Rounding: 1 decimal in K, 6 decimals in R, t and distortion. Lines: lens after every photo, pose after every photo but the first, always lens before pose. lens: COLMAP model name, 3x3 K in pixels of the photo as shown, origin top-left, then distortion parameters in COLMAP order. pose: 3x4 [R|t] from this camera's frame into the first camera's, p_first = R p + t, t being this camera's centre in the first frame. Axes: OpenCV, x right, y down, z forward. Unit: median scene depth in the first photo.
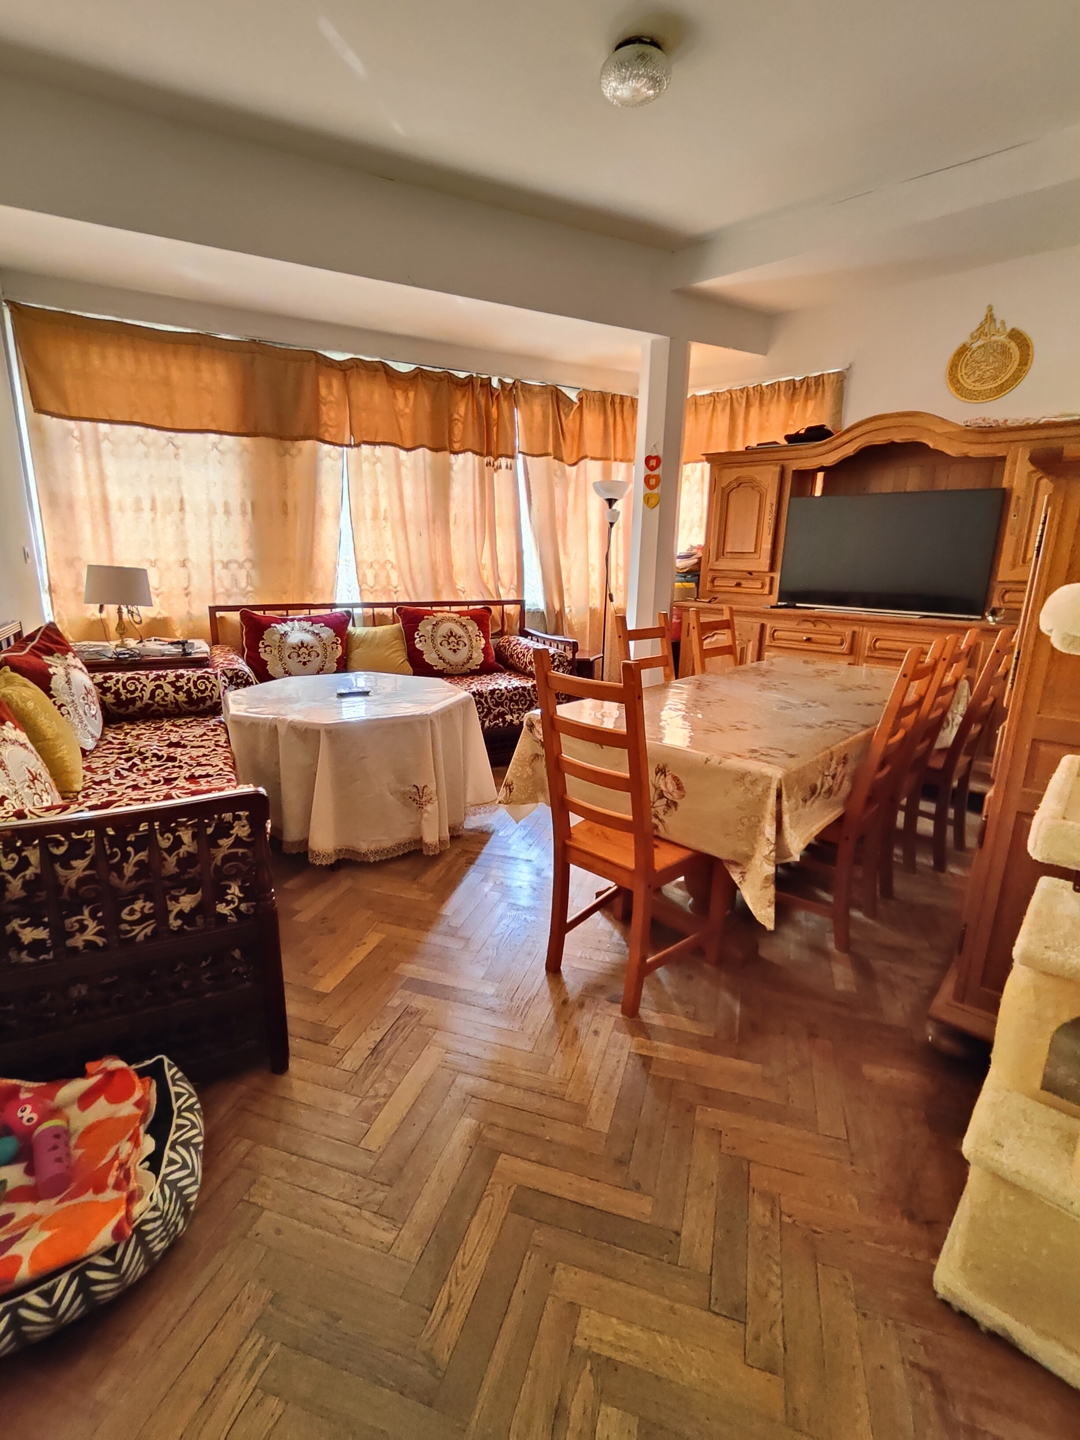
lens RADIAL K [[717.8, 0, 536.4], [0, 717.8, 764.8], [0, 0, 1]] dist [0.002515, 0.002903]
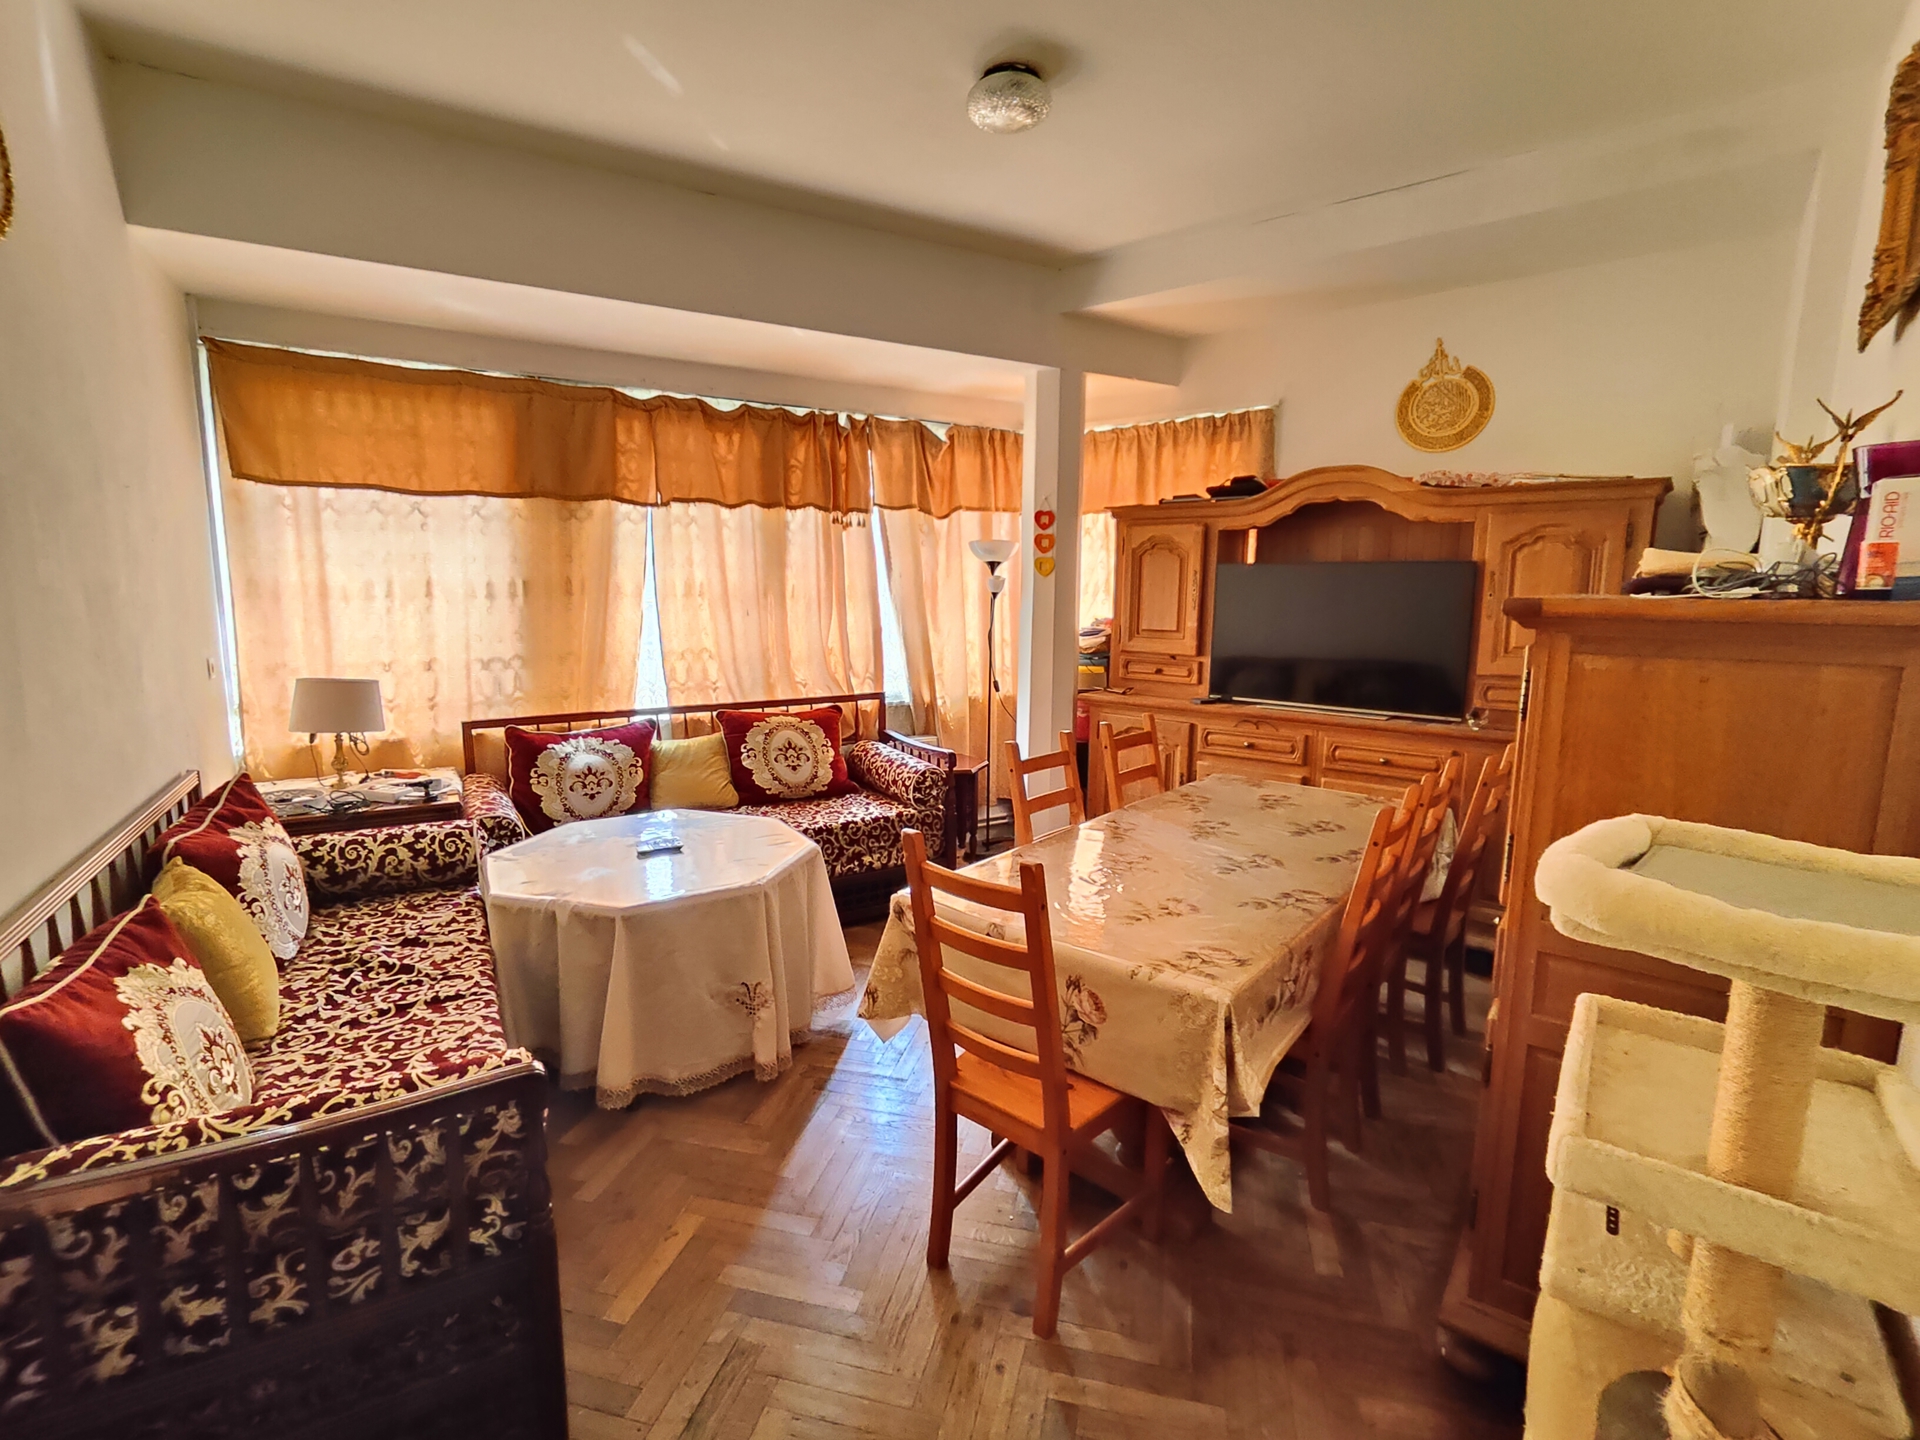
lens RADIAL K [[957.1, 0, 957.6], [0, 957.1, 722.0], [0, 0, 1]] dist [0.002515, 0.002903]
pose [[0.997820, -0.018822, 0.063249, -0.005883], [0.025529, 0.993935, -0.106966, -0.116152], [-0.060852, 0.108347, 0.992249, -0.021376]]
